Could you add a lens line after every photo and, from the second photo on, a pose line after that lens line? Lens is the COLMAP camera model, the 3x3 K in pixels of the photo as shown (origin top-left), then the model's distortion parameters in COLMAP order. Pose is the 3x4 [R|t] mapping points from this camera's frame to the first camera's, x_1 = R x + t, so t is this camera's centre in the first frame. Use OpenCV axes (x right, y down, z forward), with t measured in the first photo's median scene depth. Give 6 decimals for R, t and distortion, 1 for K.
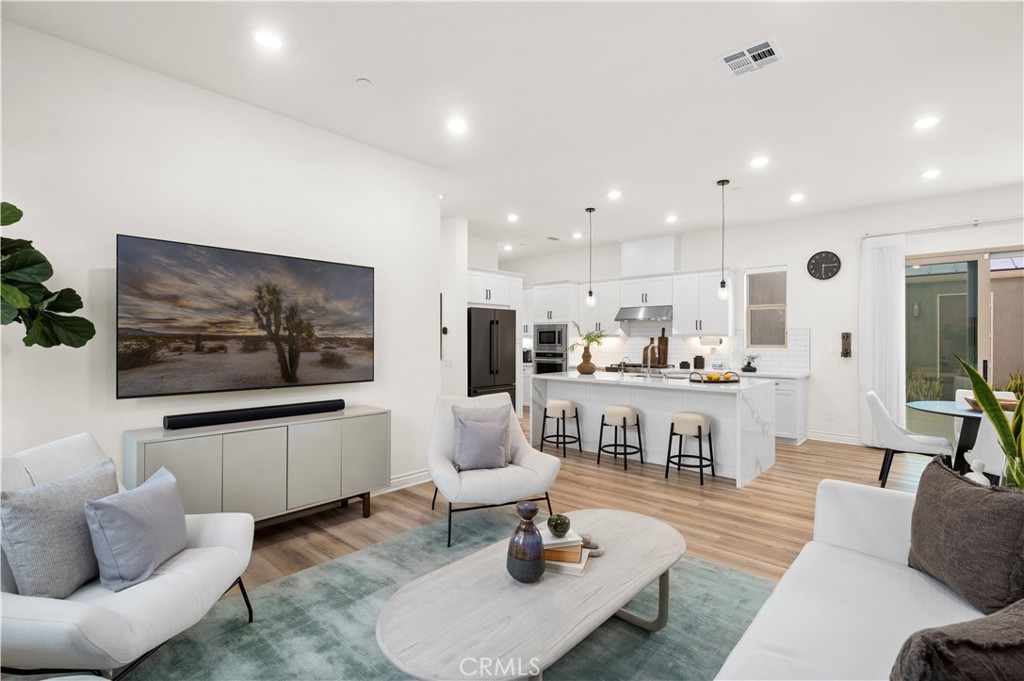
lens RADIAL K [[472.3, 0, 505.3], [0, 472.3, 343.3], [0, 0, 1]] dist [0.005378, -0.001417]
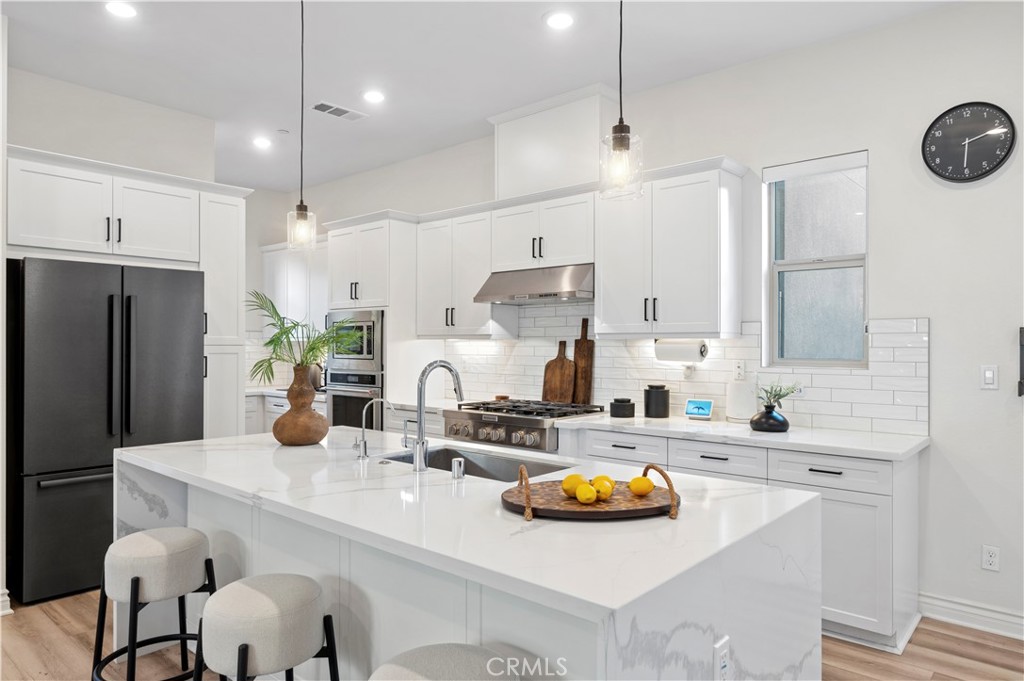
lens RADIAL K [[649.4, 0, 506.4], [0, 649.4, 343.0], [0, 0, 1]] dist [0.014300, -0.002455]
pose [[0.999770, 0.001981, 0.021374, 0.267352], [-0.001756, 0.999943, -0.010547, -0.003978], [-0.021394, 0.010507, 0.999716, 0.439016]]
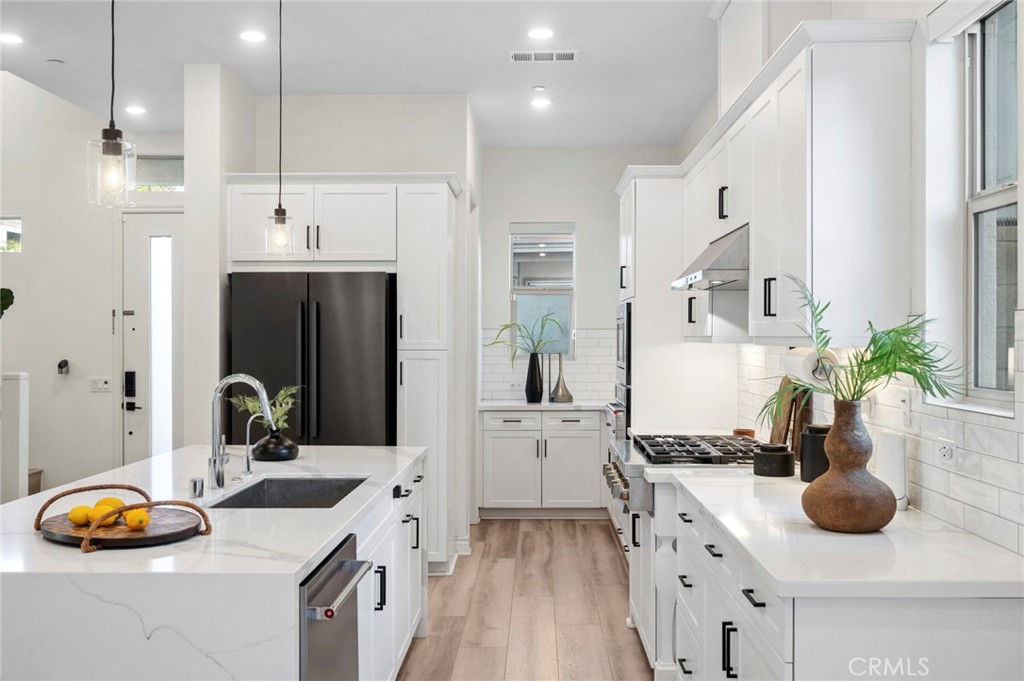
lens RADIAL K [[983.7, 0, 516.3], [0, 983.7, 338.8], [0, 0, 1]] dist [-0.026324, 0.000000]
pose [[0.664232, 0.001130, -0.747525, 0.669716], [-0.004486, 0.999987, -0.002475, -0.015666], [0.747513, 0.004997, 0.664229, 0.560206]]
